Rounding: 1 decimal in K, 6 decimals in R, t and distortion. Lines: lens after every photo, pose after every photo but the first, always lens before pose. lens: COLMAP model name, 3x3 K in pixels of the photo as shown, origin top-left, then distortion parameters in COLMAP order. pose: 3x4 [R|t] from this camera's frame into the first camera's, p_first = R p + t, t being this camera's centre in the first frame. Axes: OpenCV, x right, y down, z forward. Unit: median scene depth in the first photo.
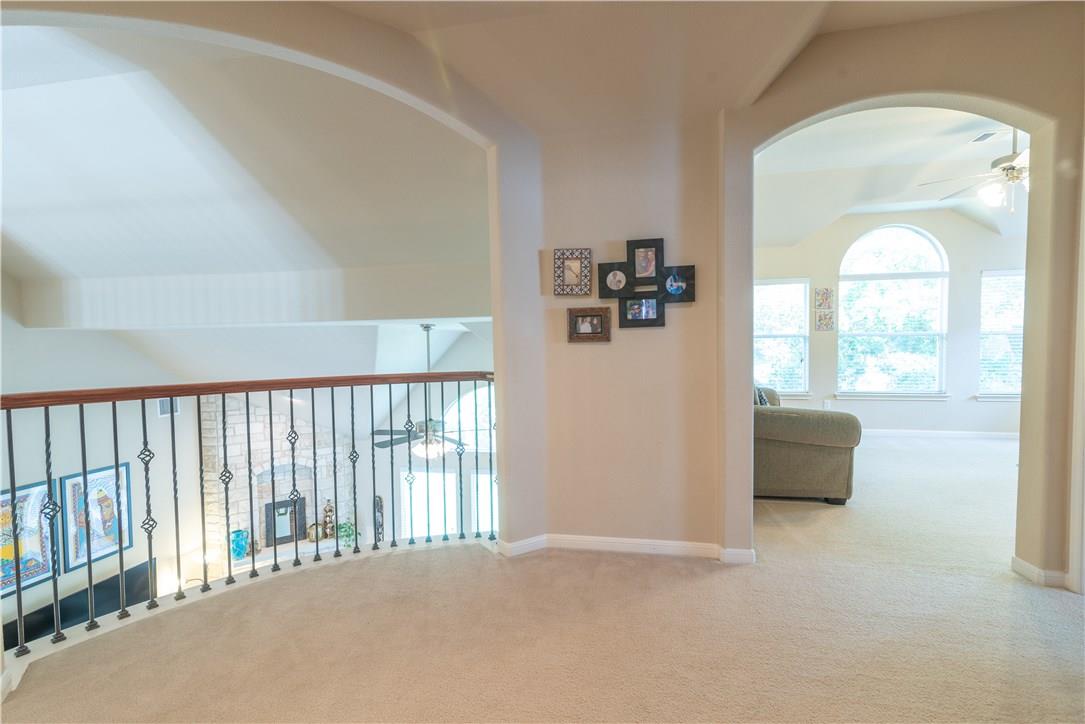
lens RADIAL K [[499.6, 0, 537.4], [0, 499.6, 366.2], [0, 0, 1]] dist [0.014423, 0.000006]
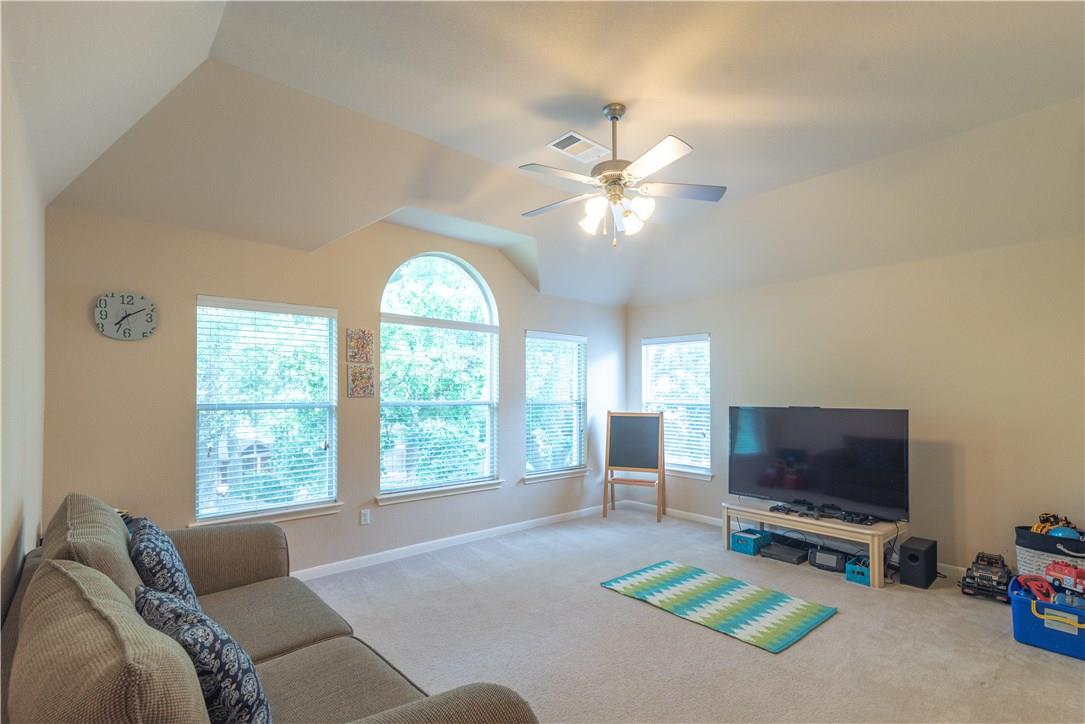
lens RADIAL K [[501.0, 0, 543.9], [0, 501.0, 384.6], [0, 0, 1]] dist [-0.000263, -0.000038]
pose [[0.605246, 0.028253, 0.795537, 0.219013], [0.027337, 0.998043, -0.056243, -0.046505], [-0.795569, 0.055789, 0.603289, 0.450983]]
